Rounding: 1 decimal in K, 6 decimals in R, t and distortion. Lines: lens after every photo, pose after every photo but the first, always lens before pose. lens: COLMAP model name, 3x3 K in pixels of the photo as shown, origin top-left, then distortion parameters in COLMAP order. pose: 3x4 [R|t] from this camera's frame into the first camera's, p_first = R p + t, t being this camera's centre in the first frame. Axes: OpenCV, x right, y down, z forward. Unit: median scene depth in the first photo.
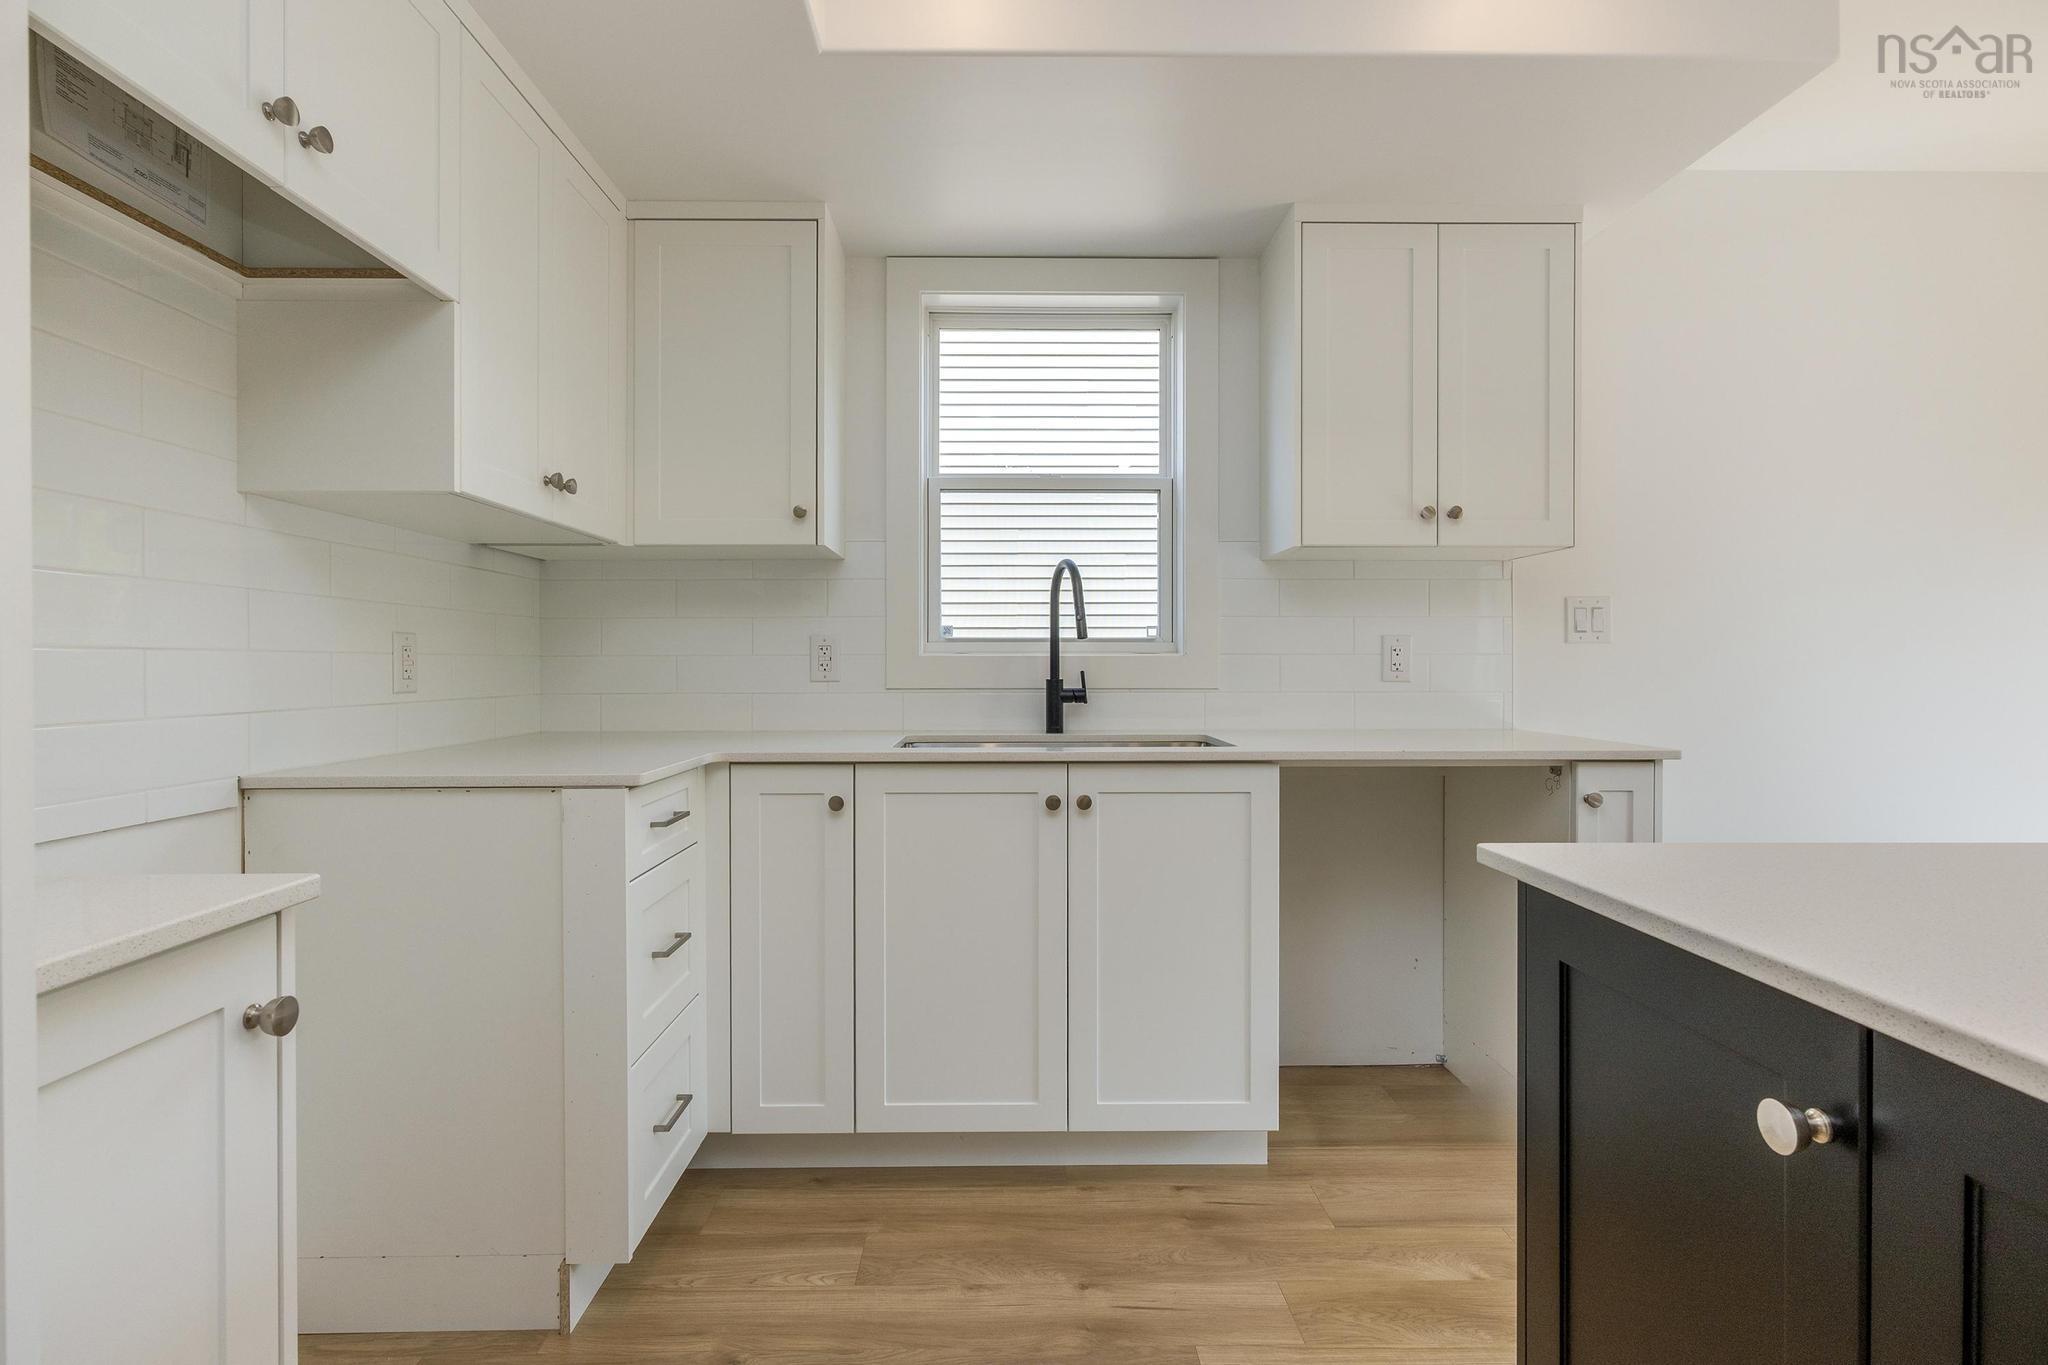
lens RADIAL K [[1013.9, 0, 1011.4], [0, 1013.9, 677.1], [0, 0, 1]] dist [0.011518, -0.001148]
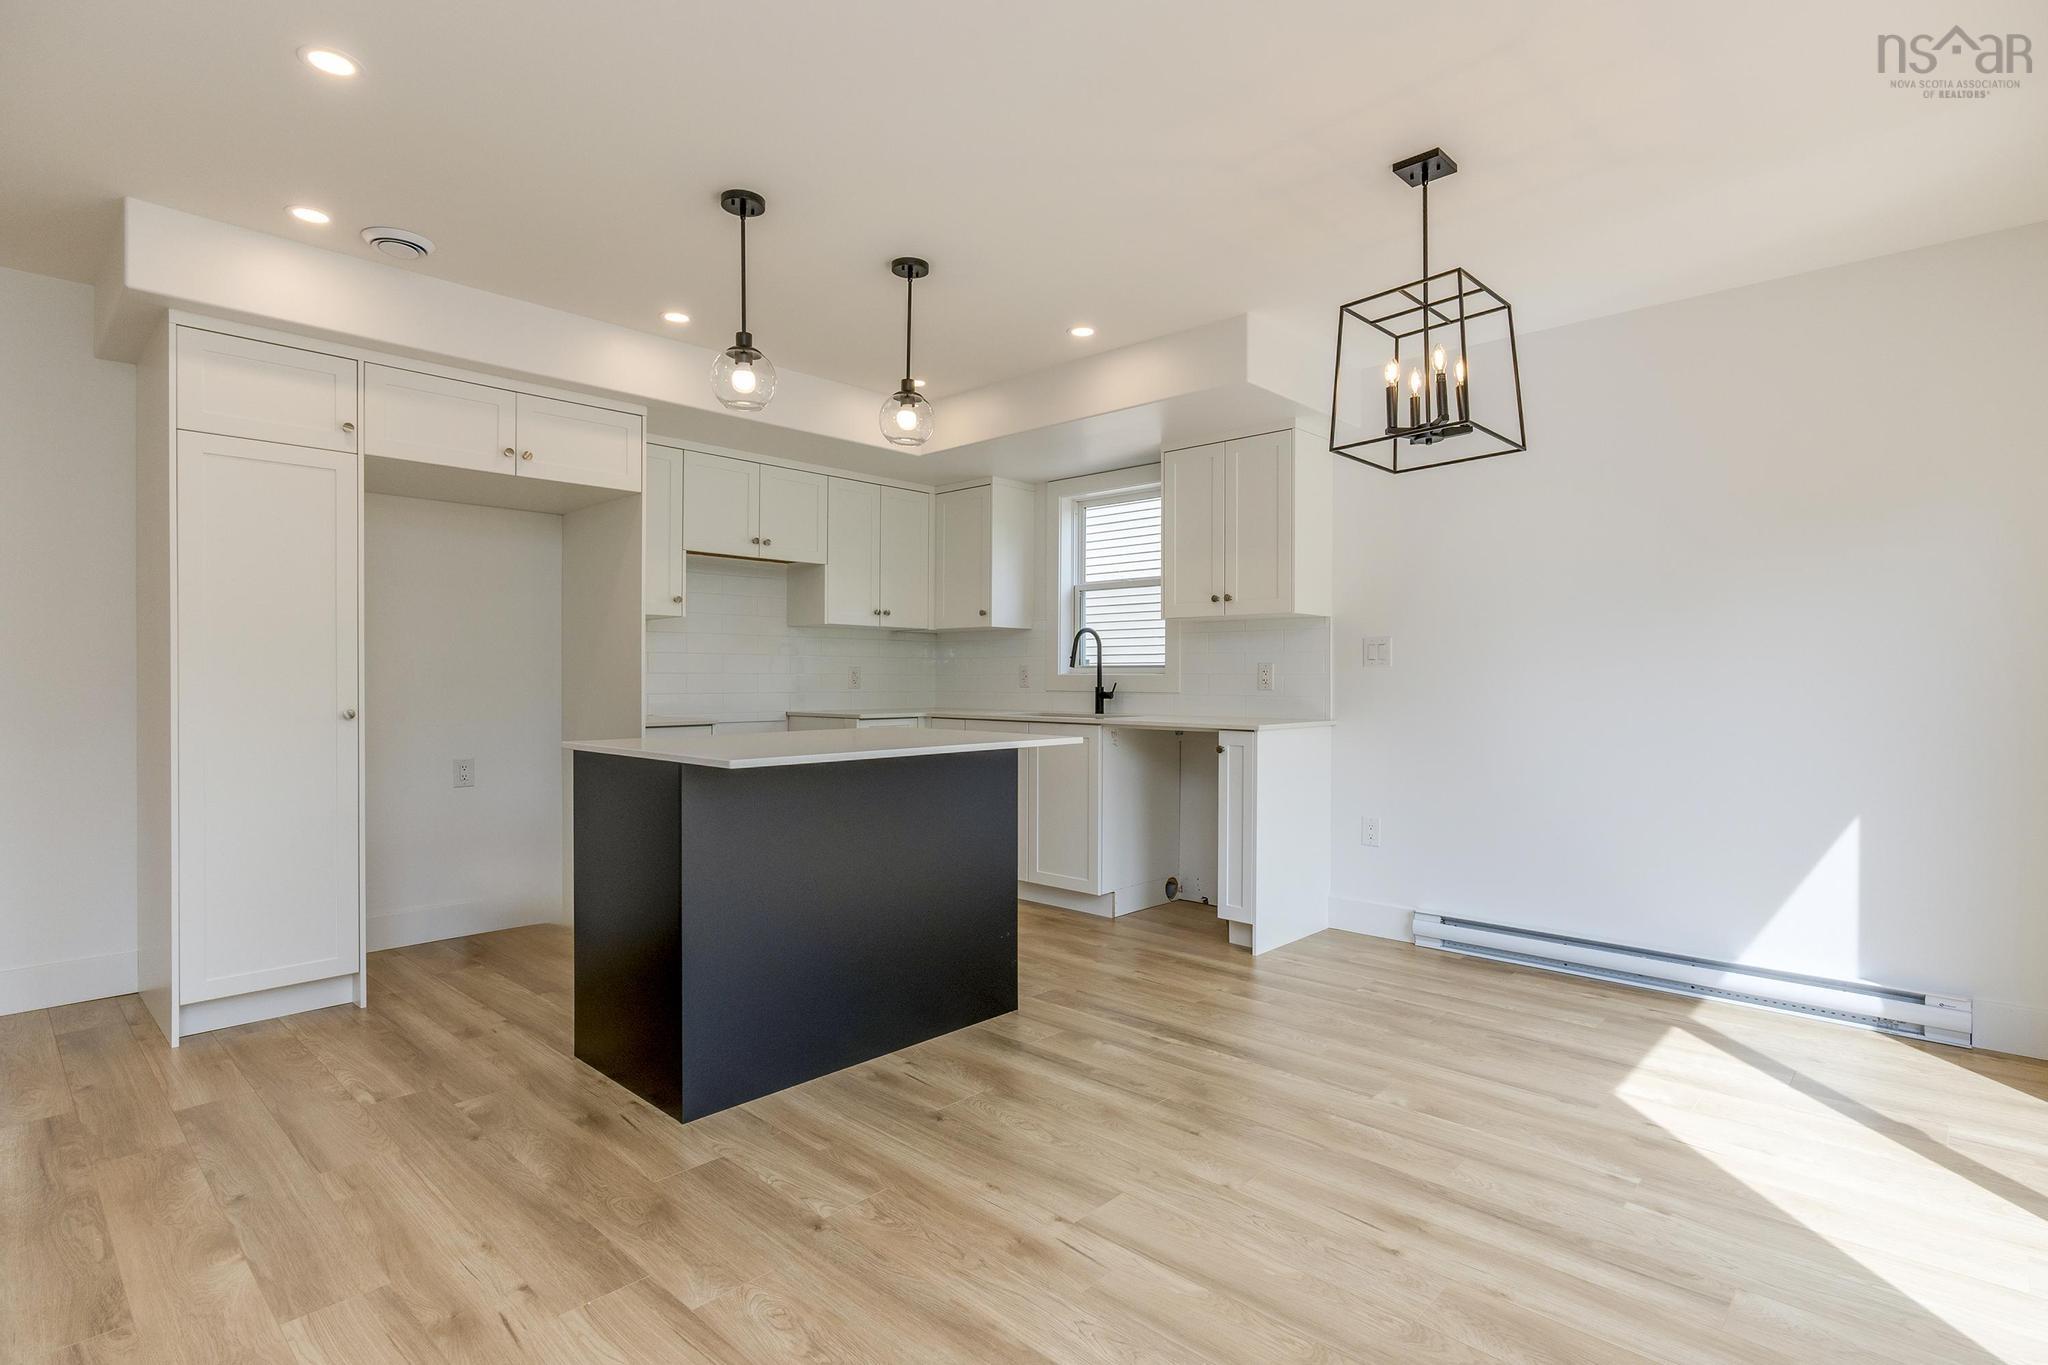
lens RADIAL K [[1013.9, 0, 1031.3], [0, 1013.9, 687.2], [0, 0, 1]] dist [0.011518, -0.001148]
pose [[0.717094, 0.008603, -0.696923, 1.325956], [-0.014794, 0.999886, -0.002880, 0.010495], [0.696819, 0.012375, 0.717140, -0.513486]]
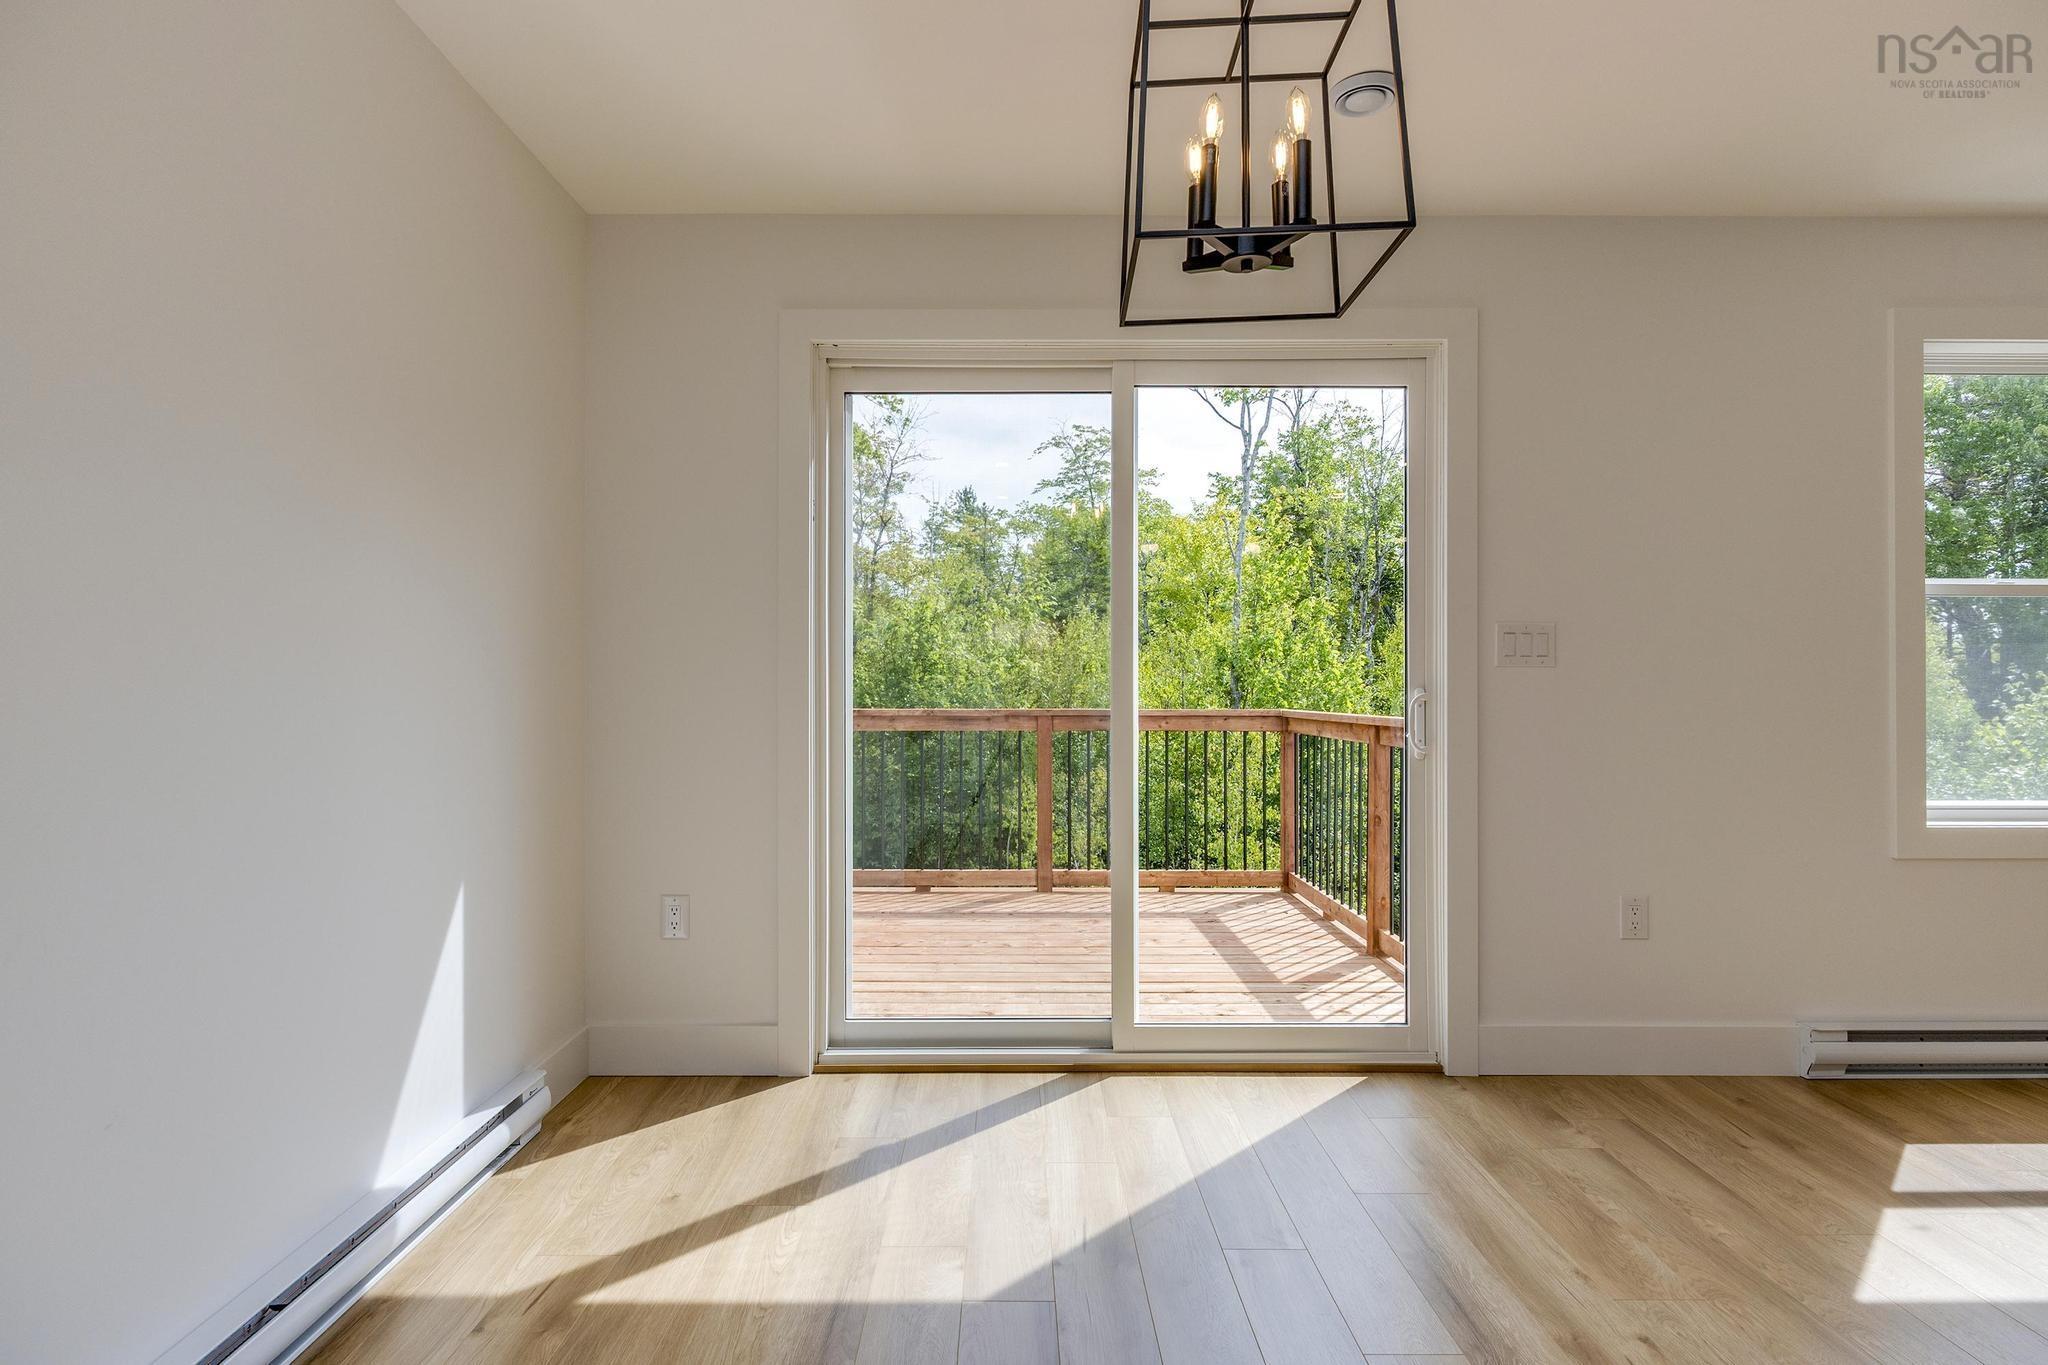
lens RADIAL K [[1013.9, 0, 1026.3], [0, 1013.9, 680.1], [0, 0, 1]] dist [0.011518, -0.001148]
pose [[0.001906, 0.013953, 0.999901, 0.353267], [0.009617, 0.999856, -0.013971, -0.000671], [-0.999952, 0.009643, 0.001772, 0.585419]]
